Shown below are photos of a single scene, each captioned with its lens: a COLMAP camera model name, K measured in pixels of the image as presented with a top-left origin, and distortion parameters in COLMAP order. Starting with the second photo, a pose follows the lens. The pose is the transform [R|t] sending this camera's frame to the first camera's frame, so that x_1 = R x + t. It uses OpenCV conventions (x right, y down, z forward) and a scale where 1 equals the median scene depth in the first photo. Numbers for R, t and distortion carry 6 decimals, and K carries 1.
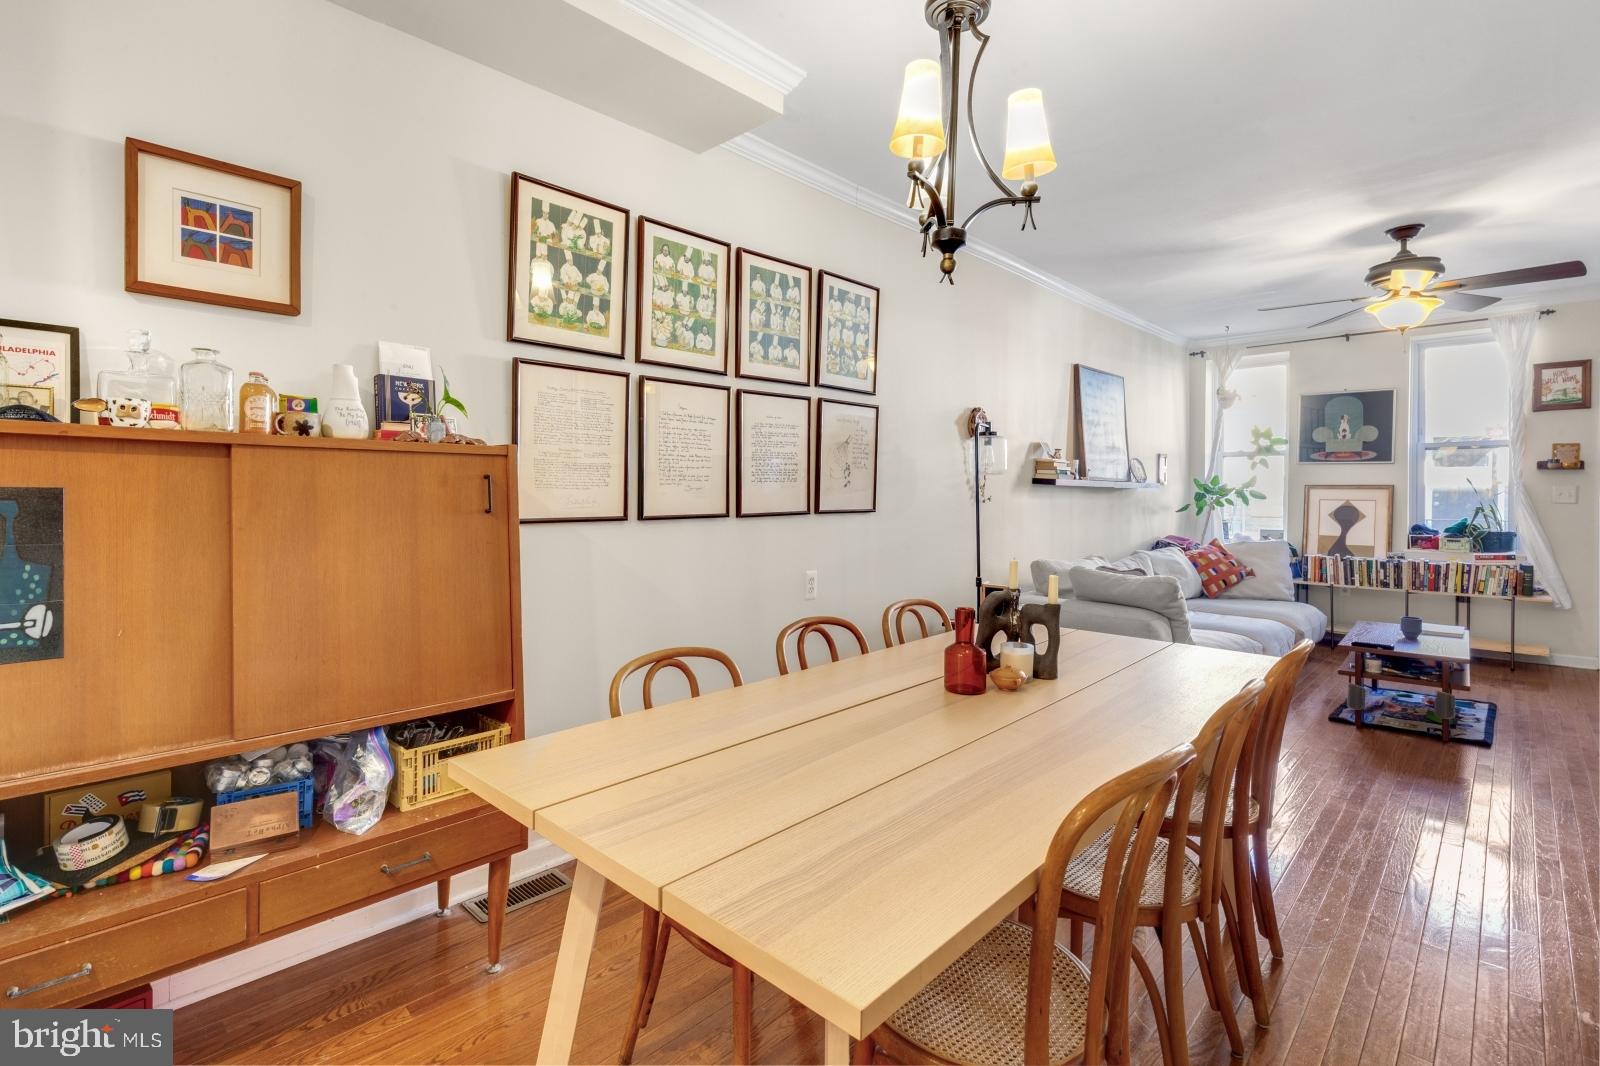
lens RADIAL K [[746.2, 0, 787.7], [0, 746.2, 497.6], [0, 0, 1]] dist [0.003494, -0.000637]
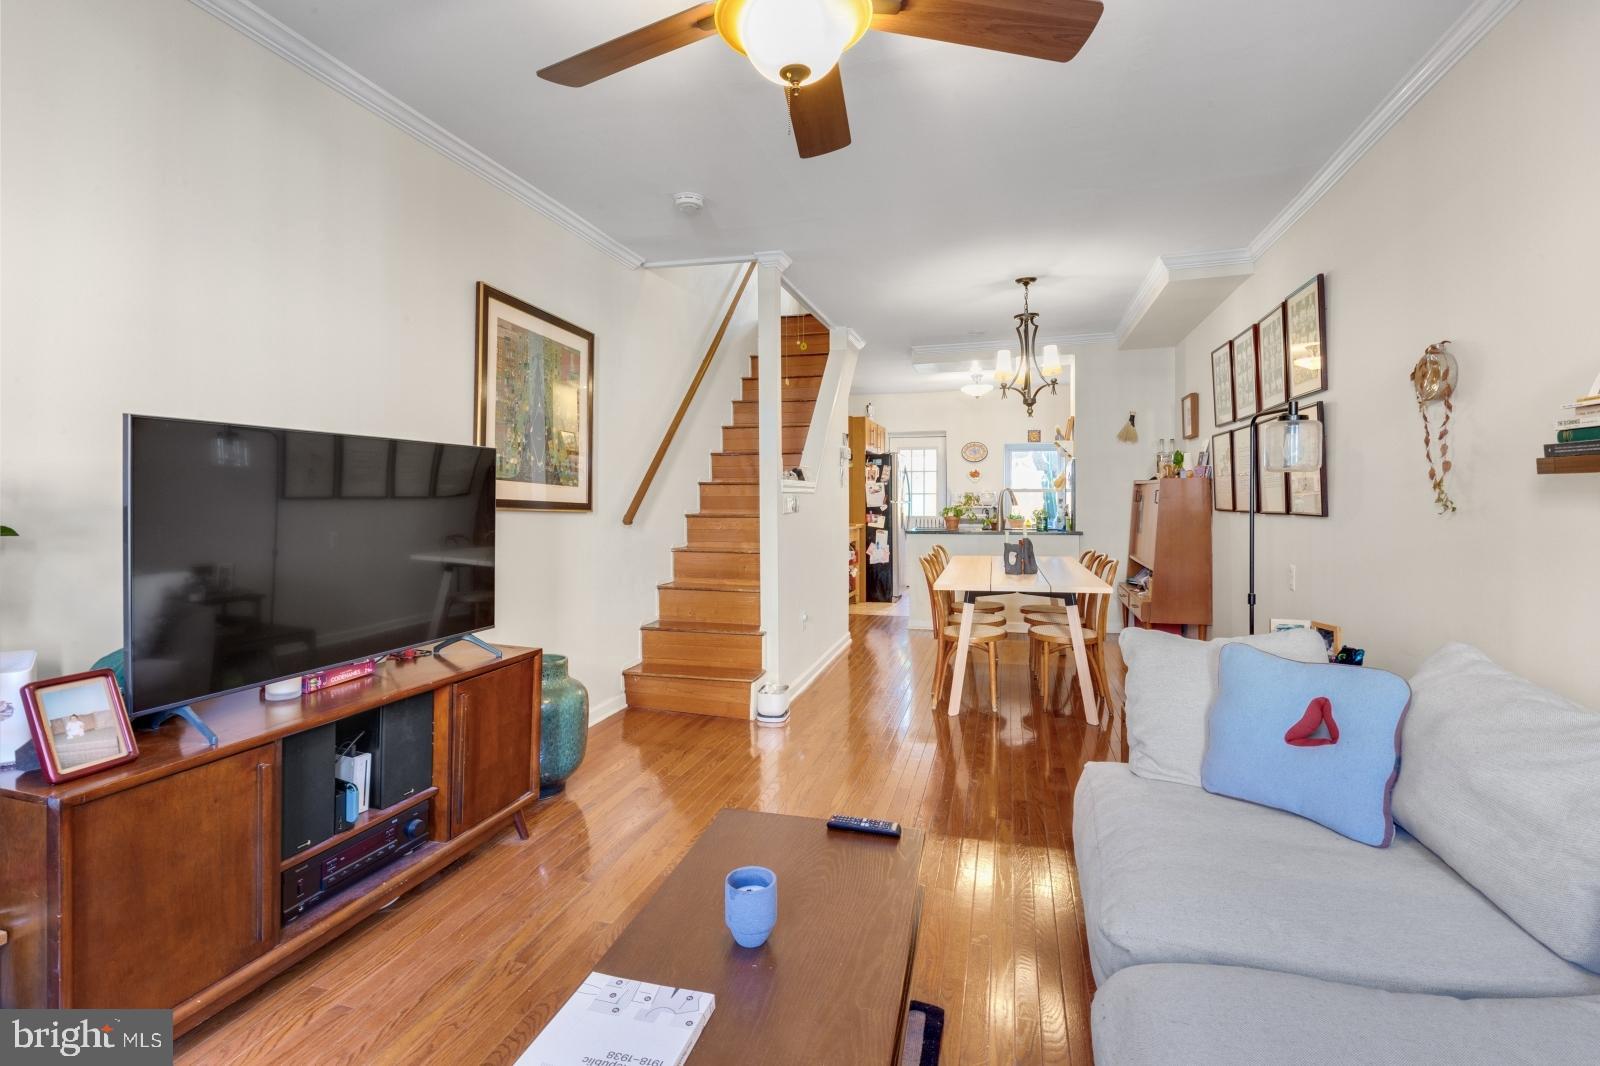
lens RADIAL K [[731.9, 0, 800.6], [0, 731.9, 501.5], [0, 0, 1]] dist [0.000315, -0.001096]
pose [[-0.880987, 0.004536, -0.473119, 0.759767], [-0.000586, 0.999943, 0.010677, -0.005737], [0.473141, 0.009684, -0.880934, 1.019258]]
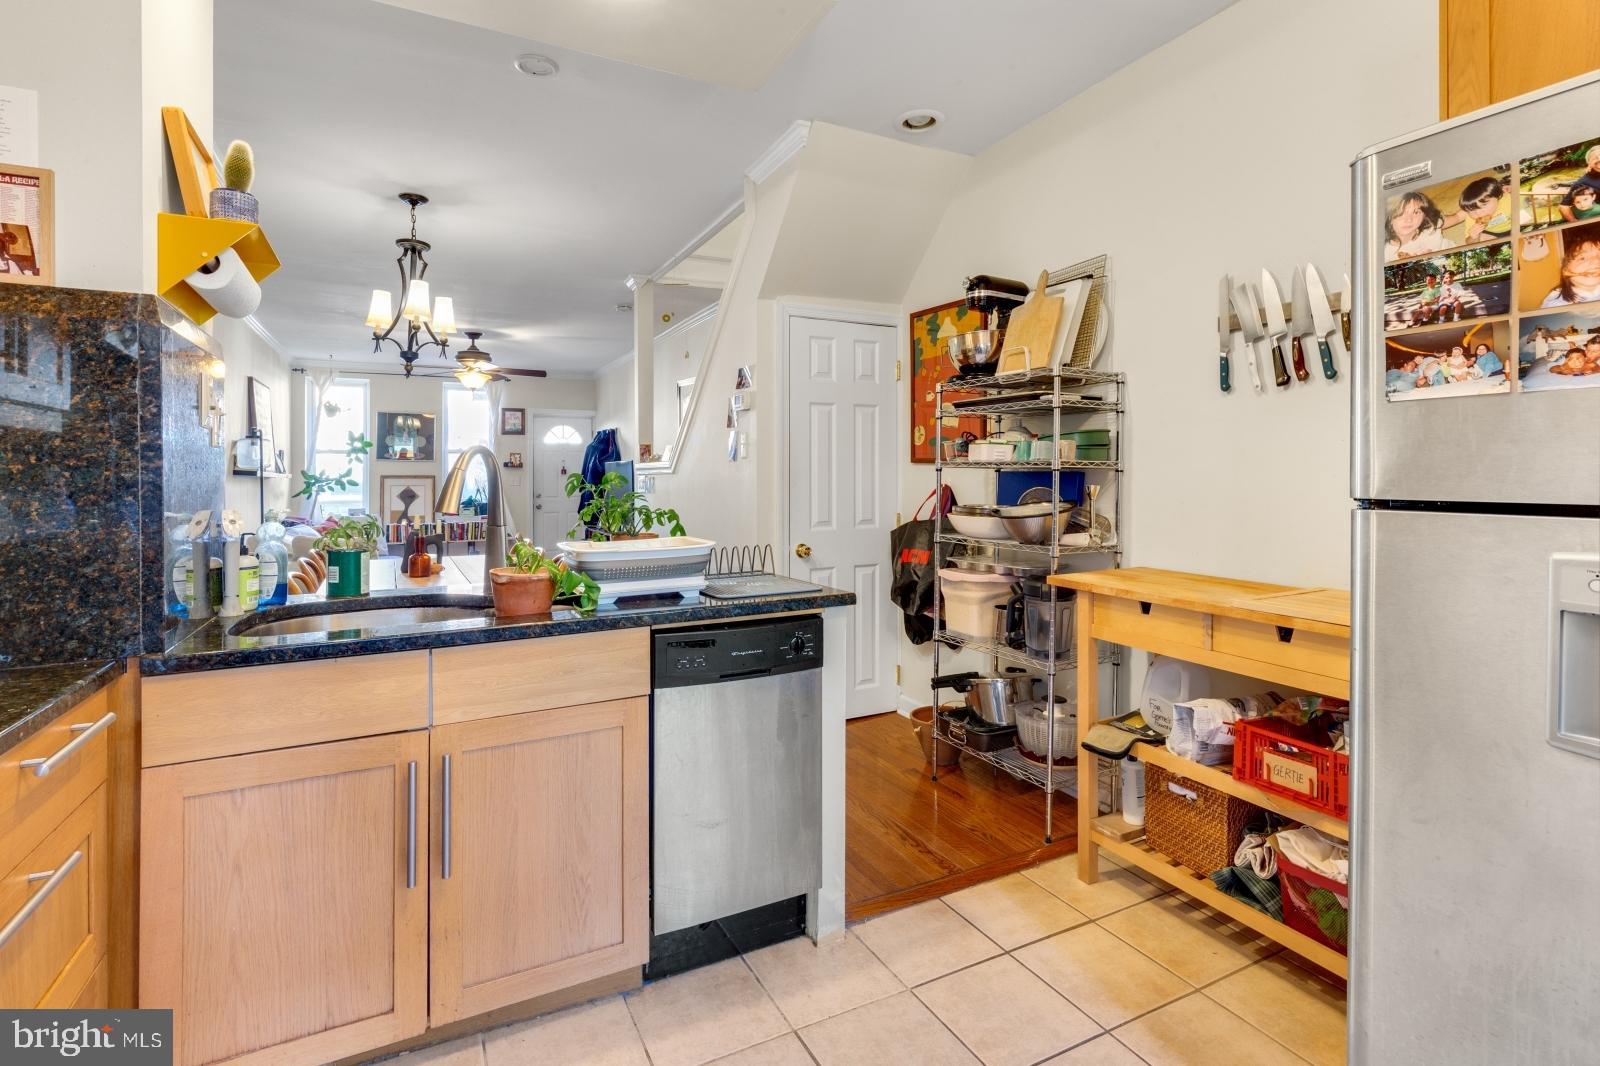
lens RADIAL K [[749.9, 0, 785.1], [0, 749.9, 479.0], [0, 0, 1]] dist [-0.000320, -0.000547]
pose [[0.324045, -0.003556, 0.946035, -0.482220], [0.014008, 0.999901, -0.001040, 0.002000], [-0.945938, 0.013589, 0.324063, -0.216991]]
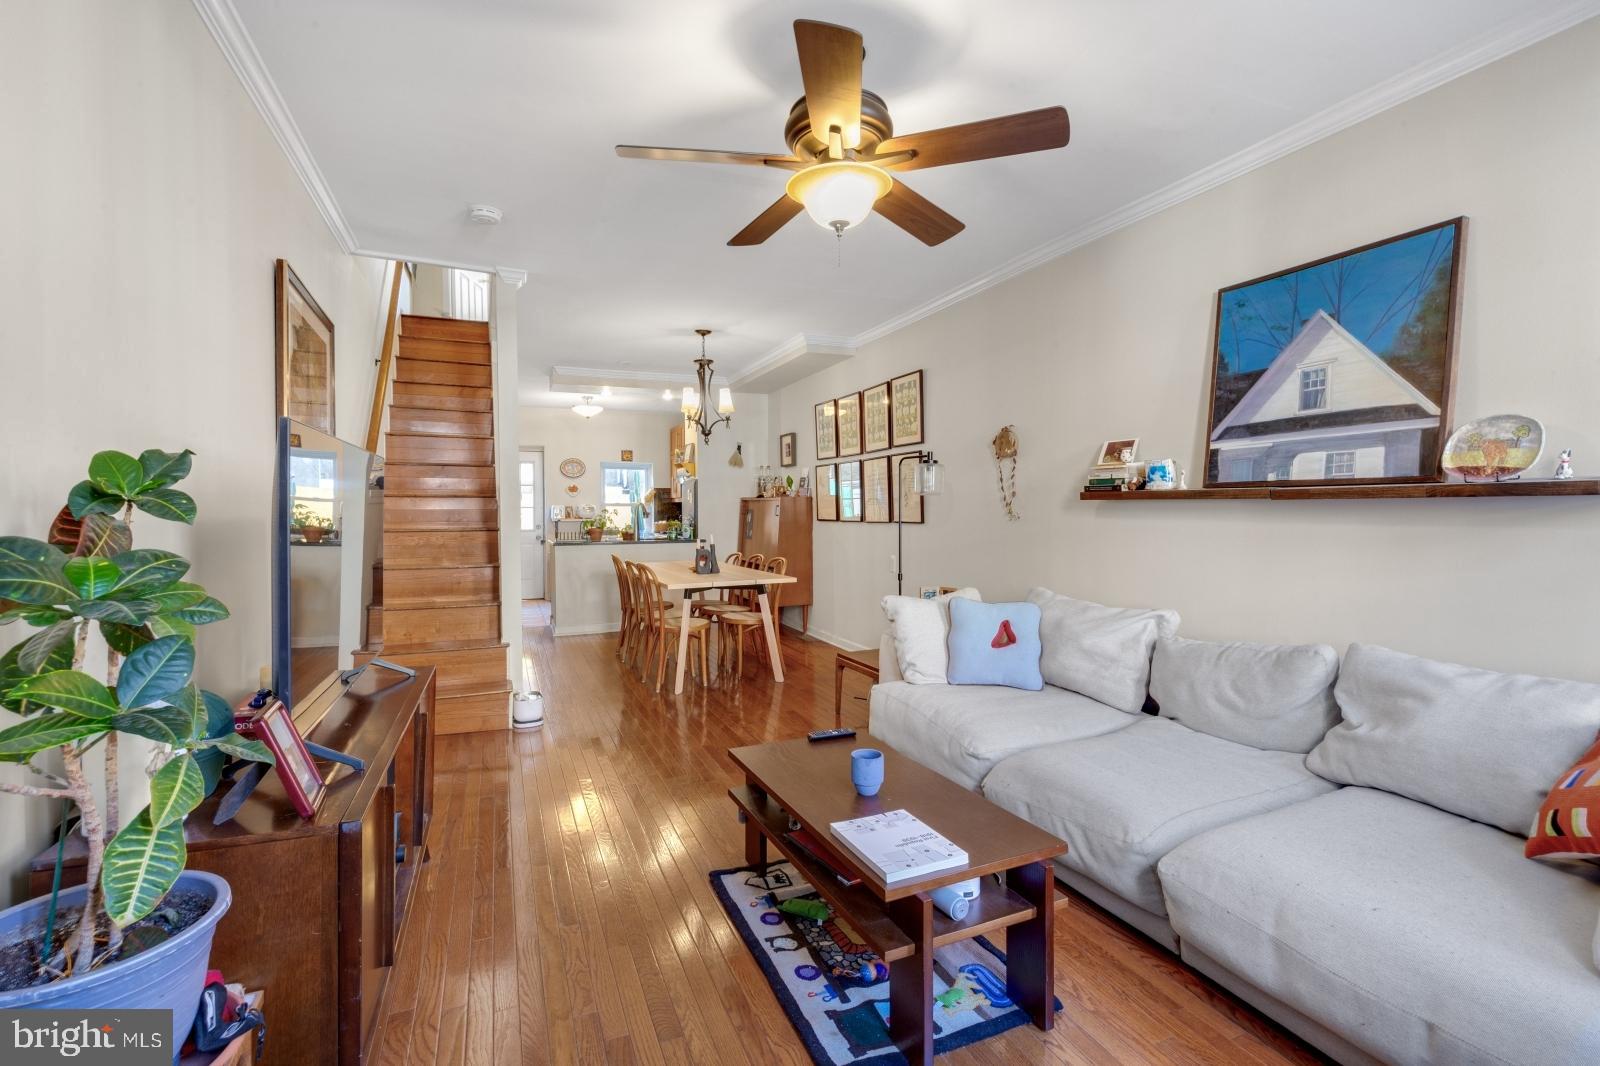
lens RADIAL K [[716.1, 0, 800.0], [0, 716.1, 533.0], [0, 0, 1]] dist [-0.000603, -0.000090]
pose [[-0.388502, 0.030998, -0.920926, 1.026028], [-0.003333, 0.999380, 0.035045, -0.006640], [0.921442, 0.016685, -0.388157, 0.904937]]
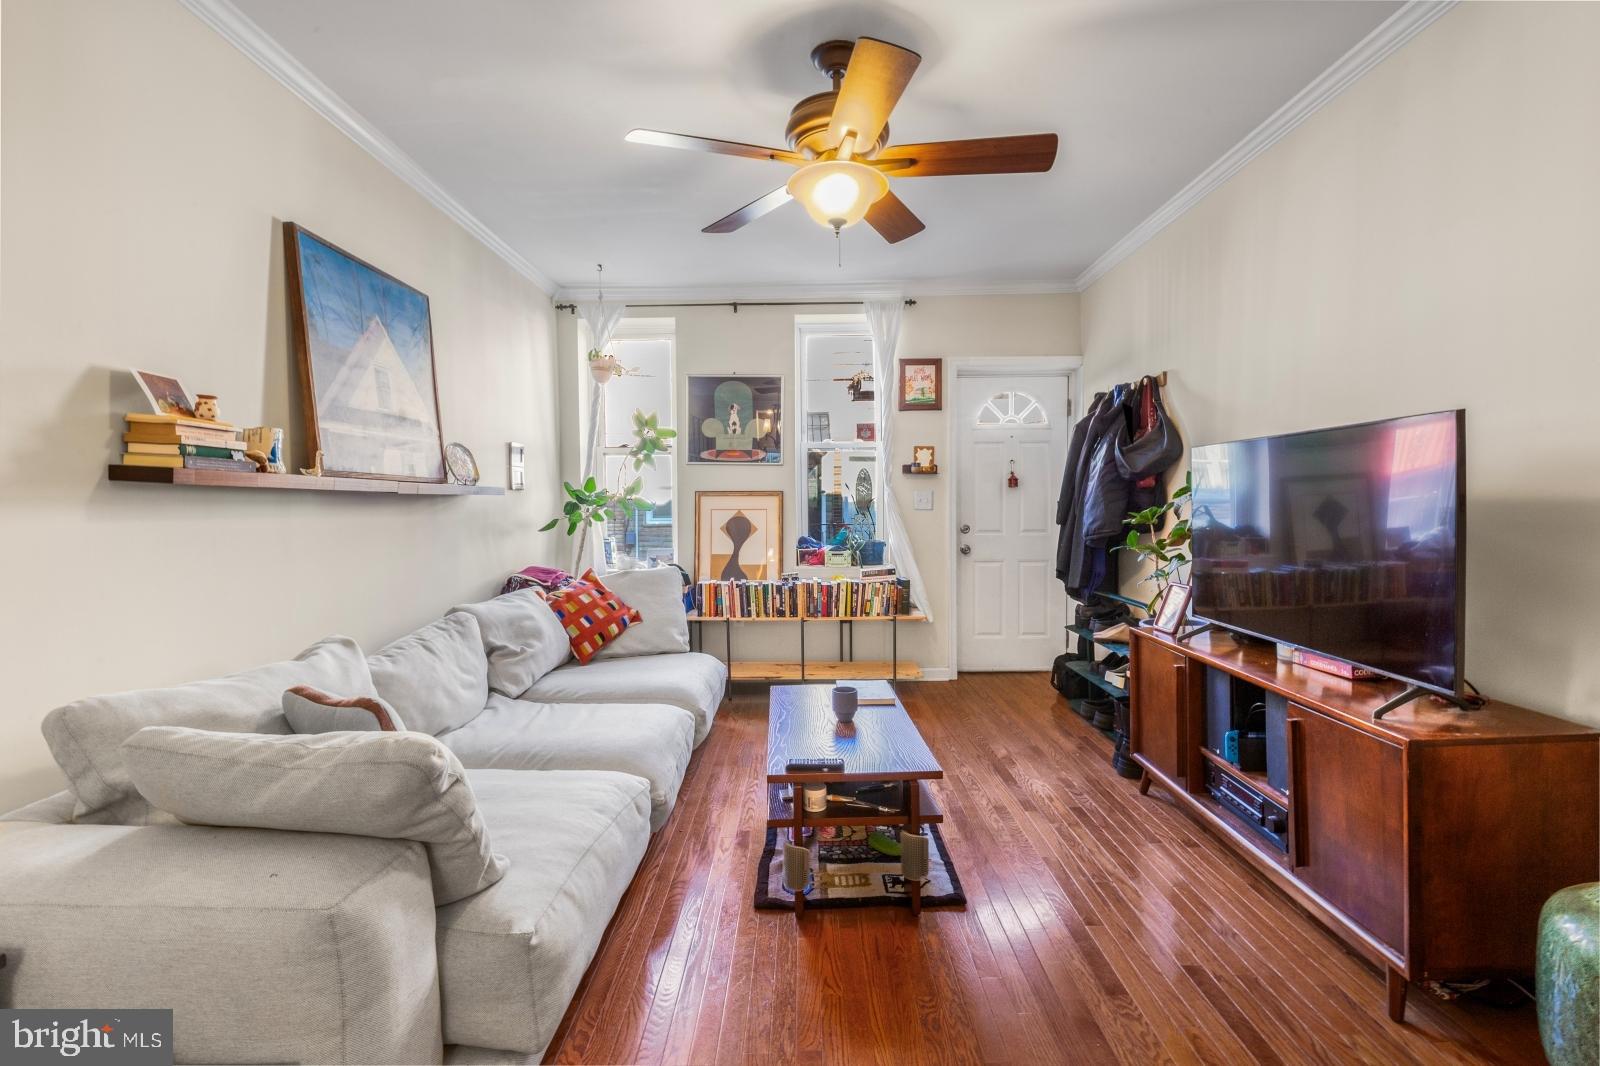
lens RADIAL K [[716.1, 0, 800.0], [0, 716.1, 533.0], [0, 0, 1]] dist [-0.000603, -0.000090]
pose [[0.719802, -0.037972, 0.693140, 0.297915], [0.015418, 0.999131, 0.038725, -0.000603], [-0.694009, -0.017188, 0.719762, 0.458376]]
